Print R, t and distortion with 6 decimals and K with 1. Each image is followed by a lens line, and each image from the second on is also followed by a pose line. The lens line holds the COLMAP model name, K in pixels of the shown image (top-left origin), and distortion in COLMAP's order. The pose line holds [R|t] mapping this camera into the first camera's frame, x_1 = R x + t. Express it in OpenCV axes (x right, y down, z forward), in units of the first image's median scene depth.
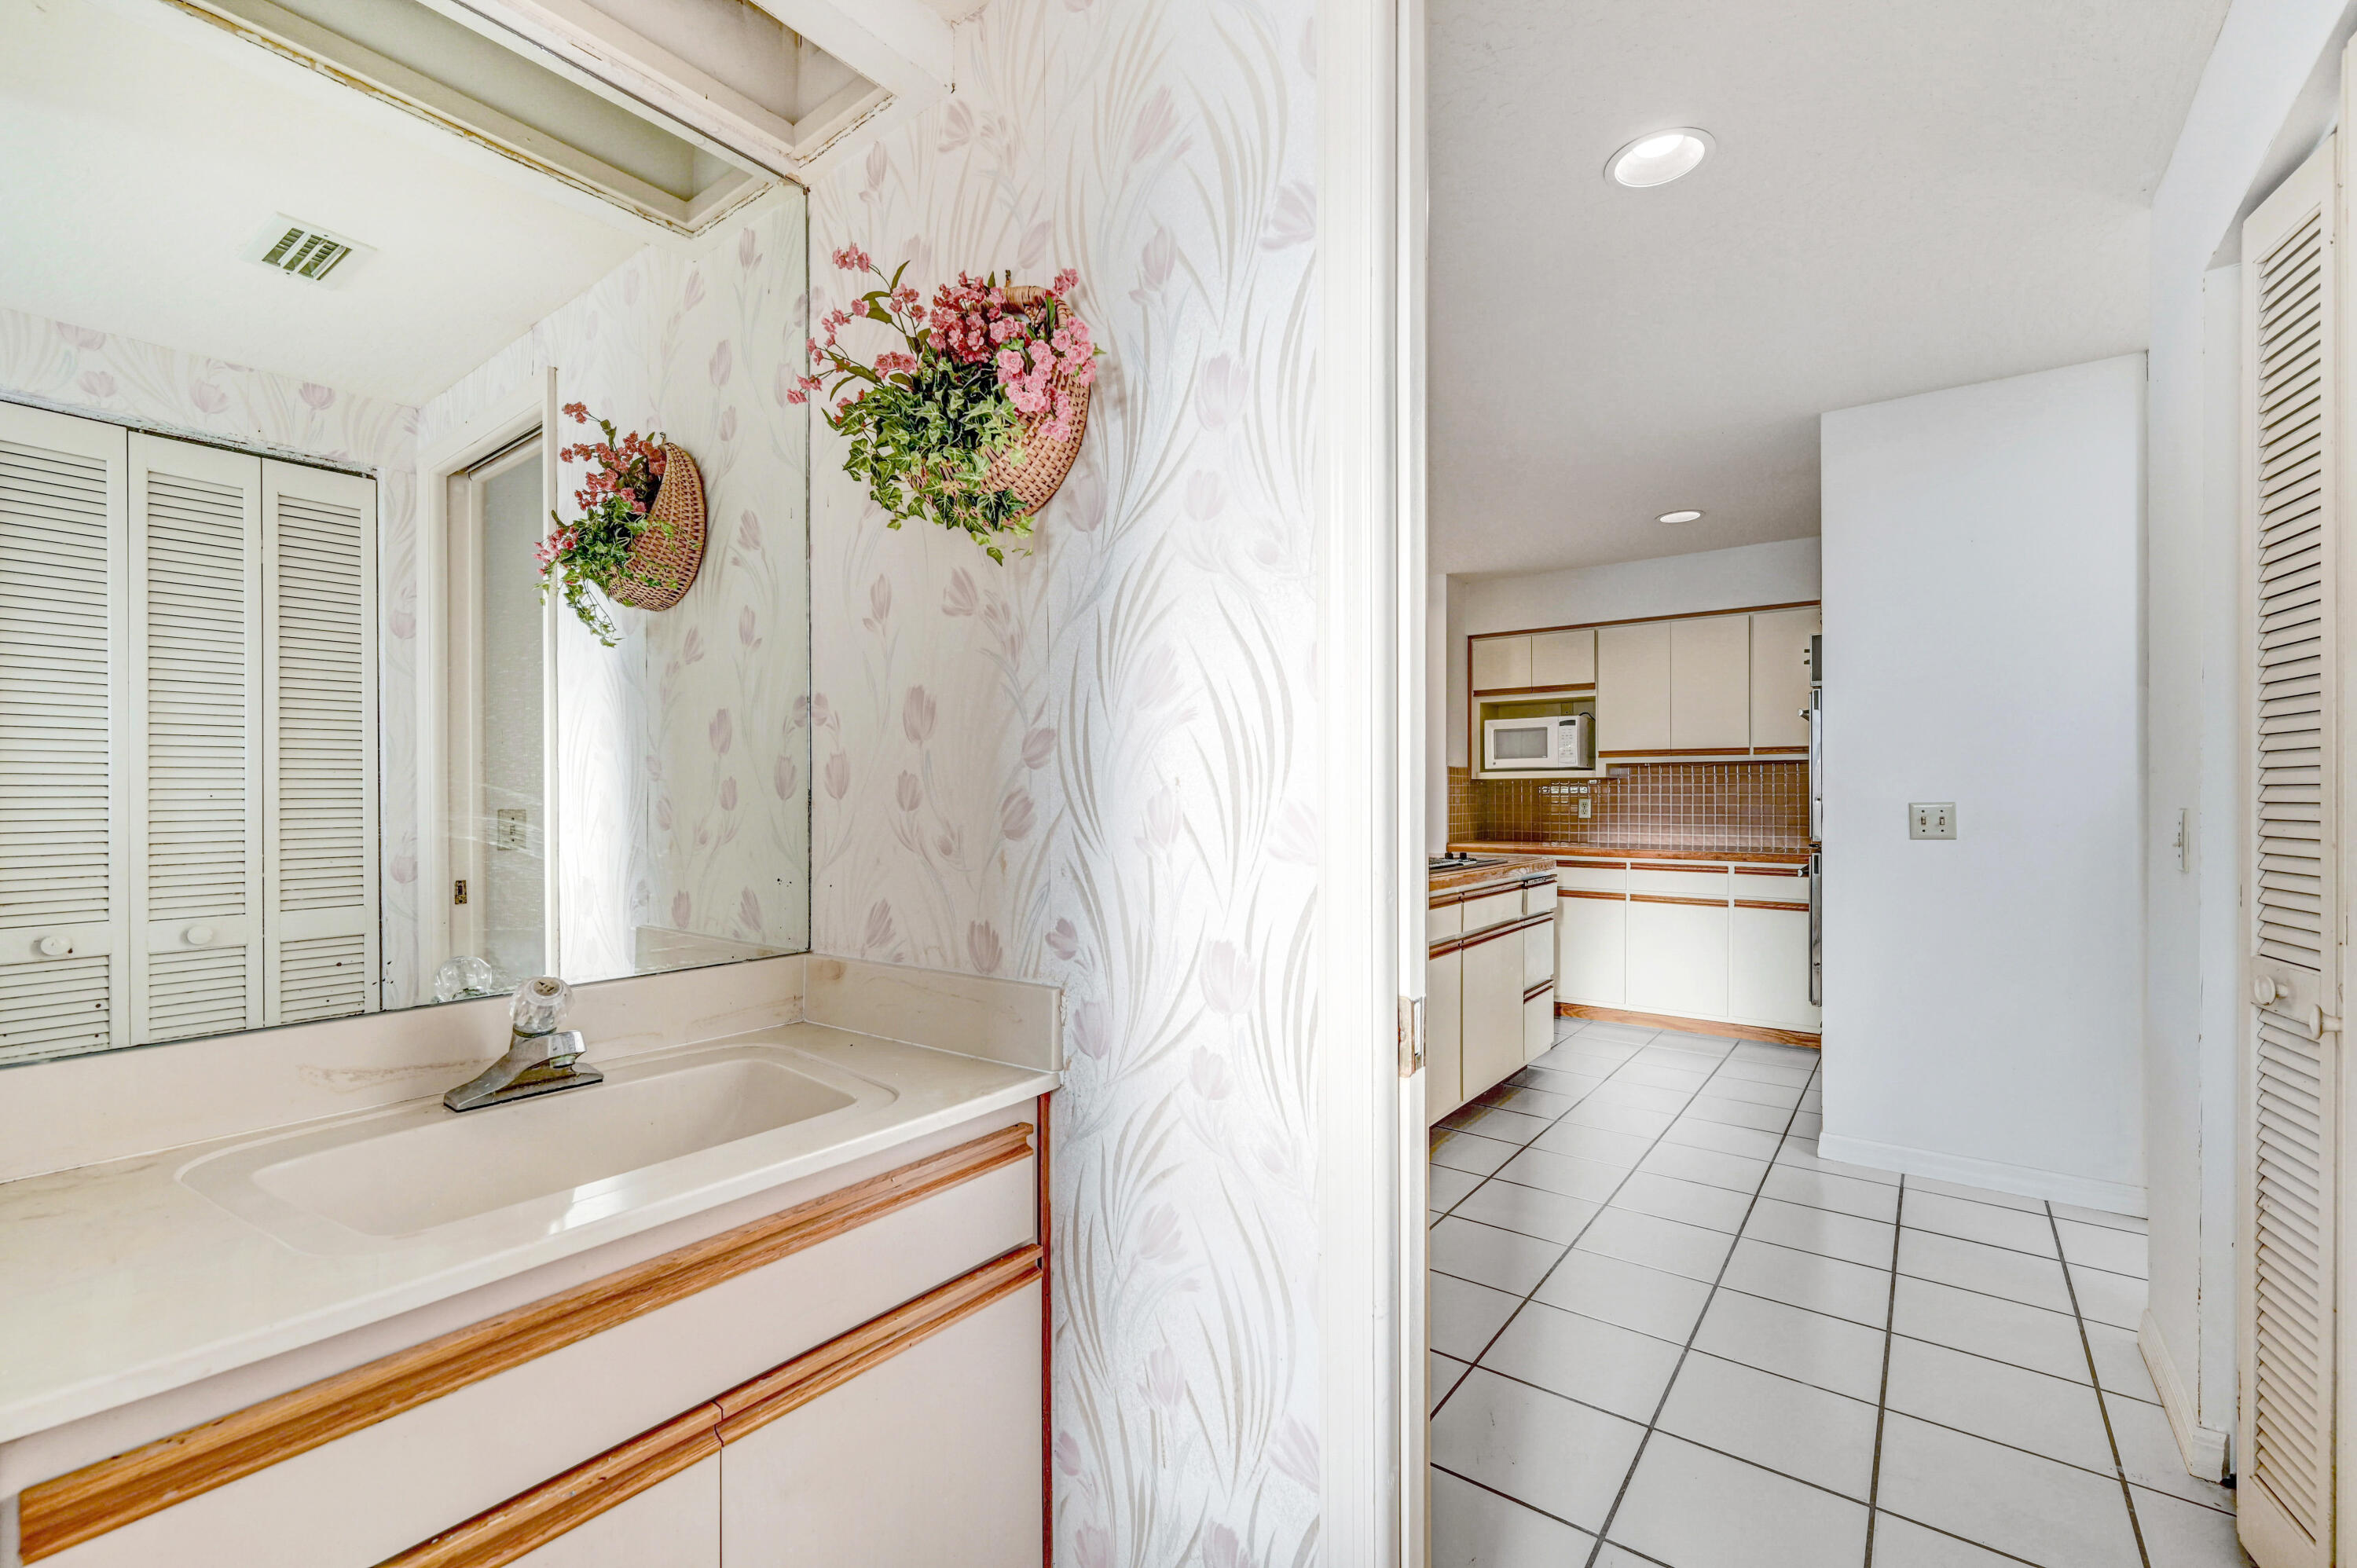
lens RADIAL K [[1003.5, 0, 1145.1], [0, 1003.5, 822.2], [0, 0, 1]] dist [0.002012, 0.000049]
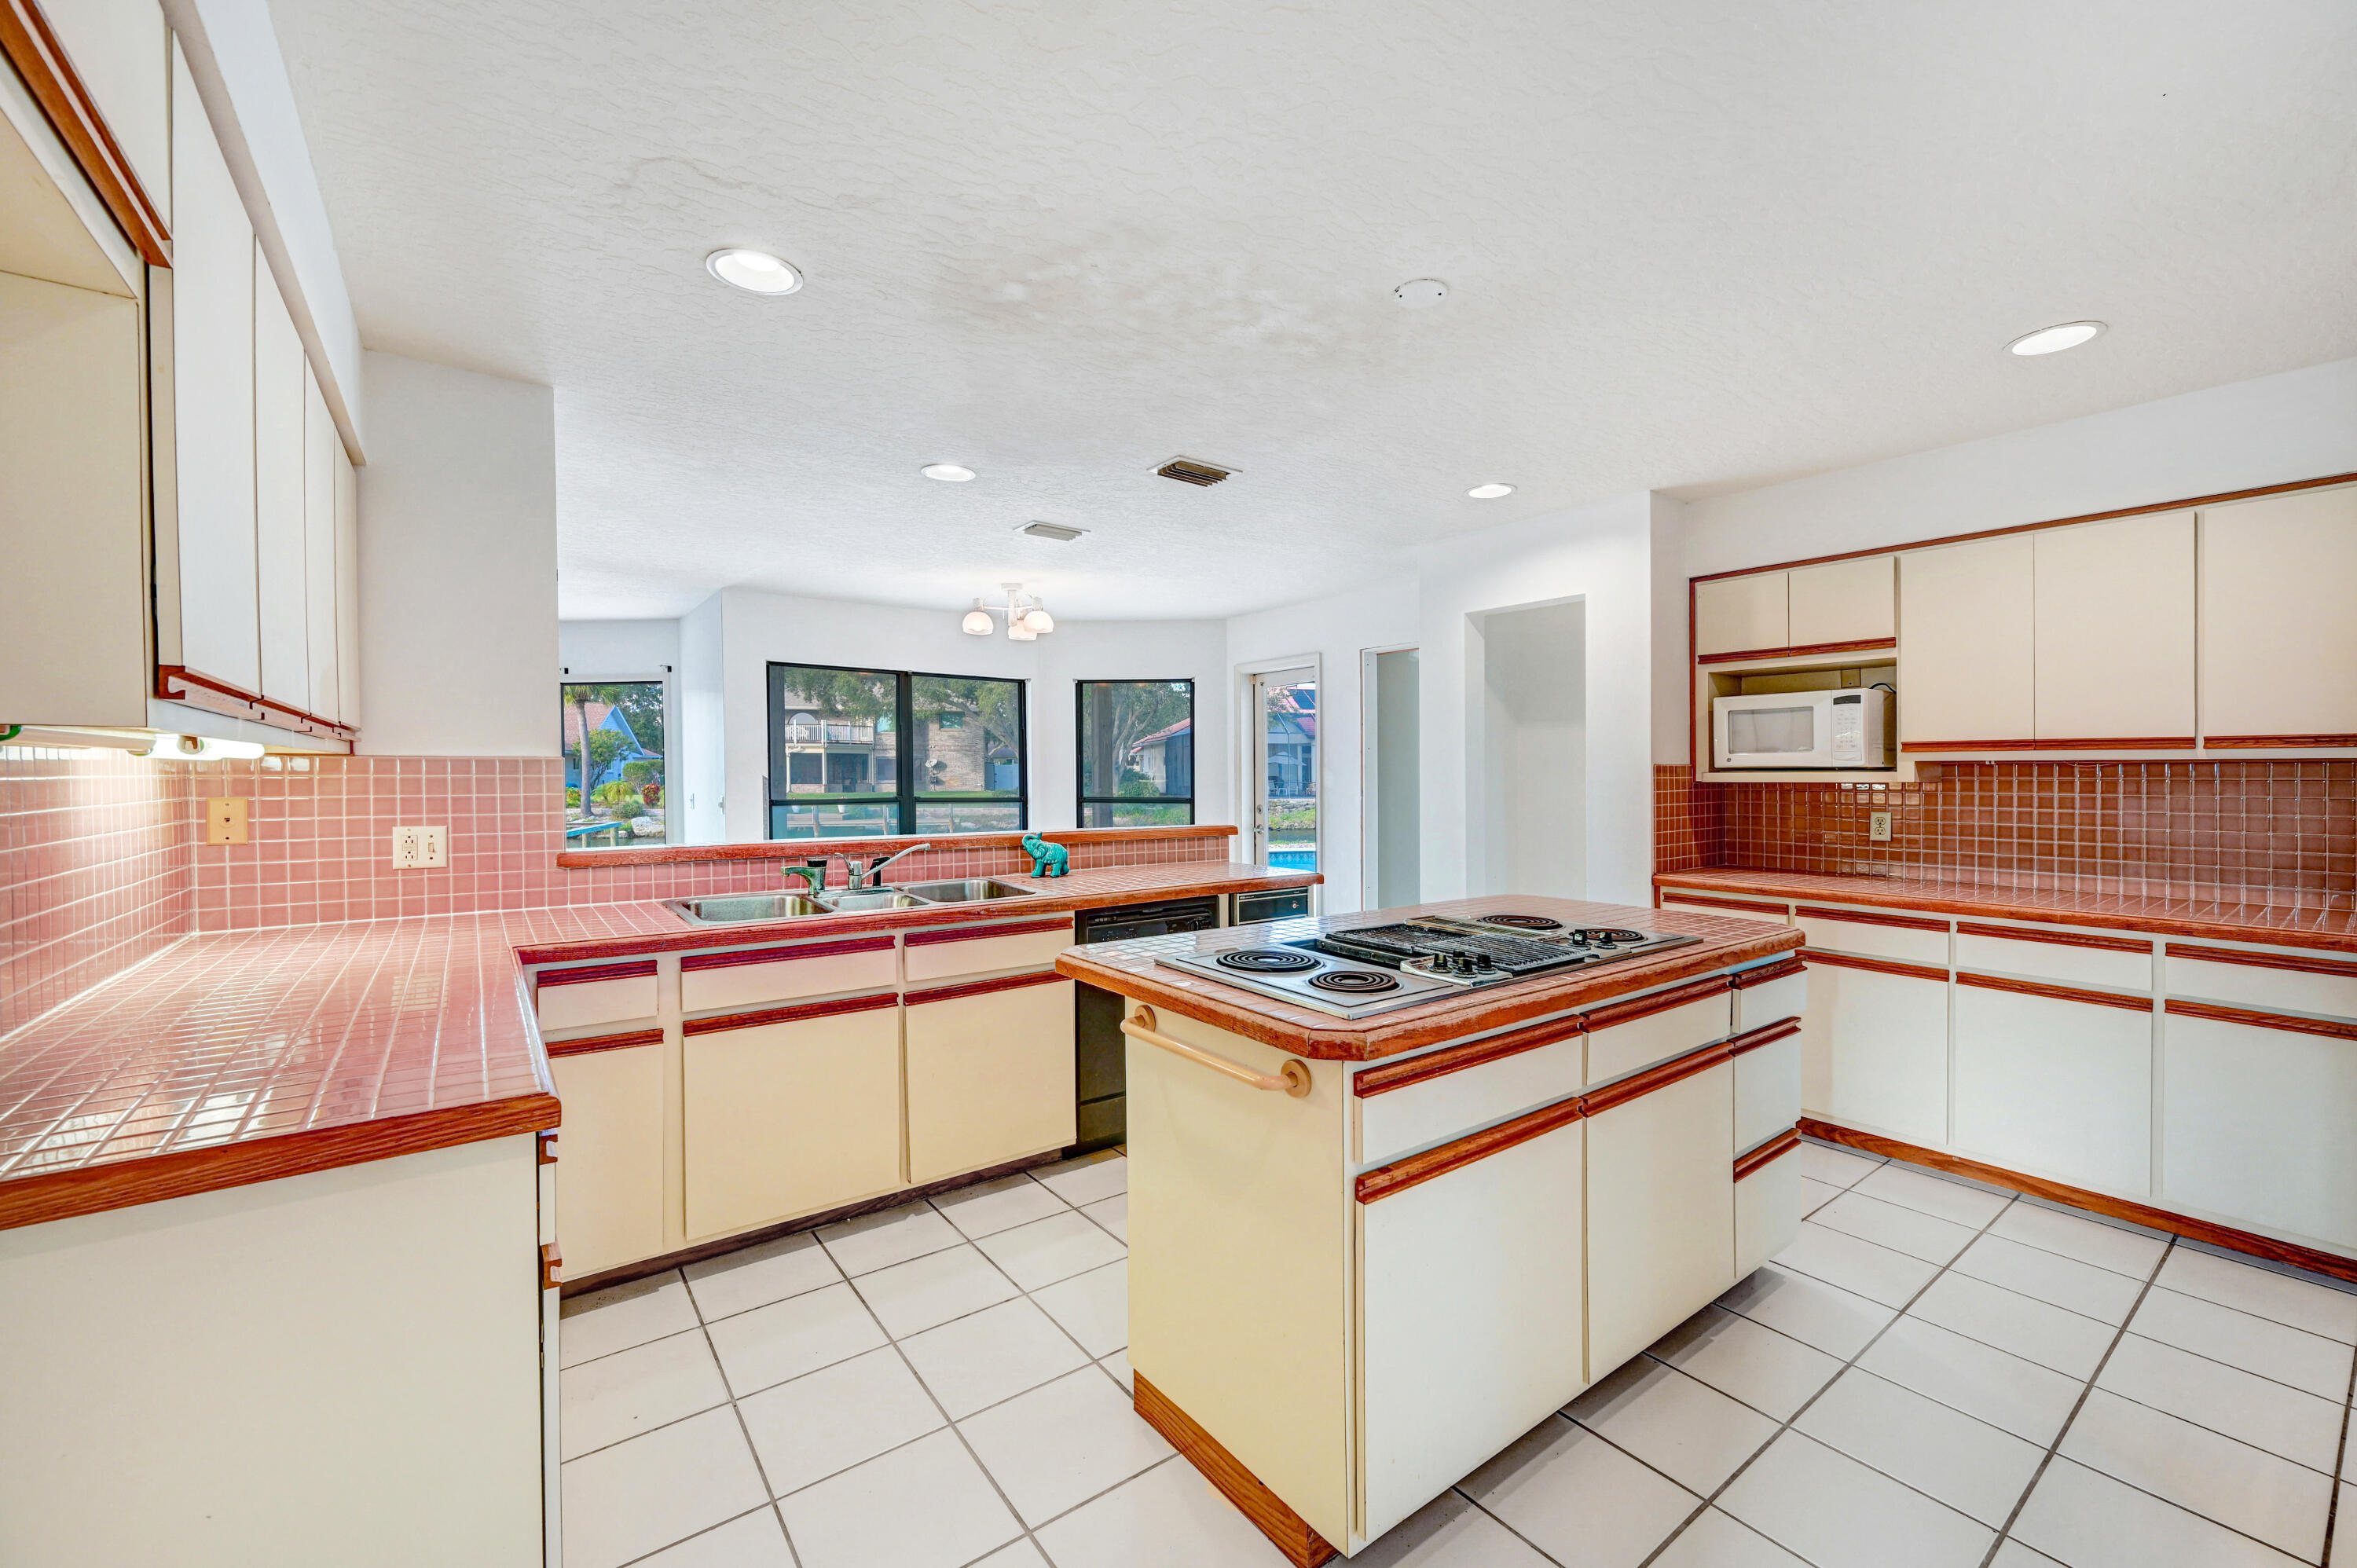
lens RADIAL K [[935.8, 0, 1176.9], [0, 935.8, 787.8], [0, 0, 1]] dist [-0.002670, -0.000136]
pose [[0.966698, 0.008876, -0.255767, 0.150061], [-0.011459, 0.999897, -0.008610, -0.030229], [0.255664, 0.011254, 0.966700, 0.290660]]
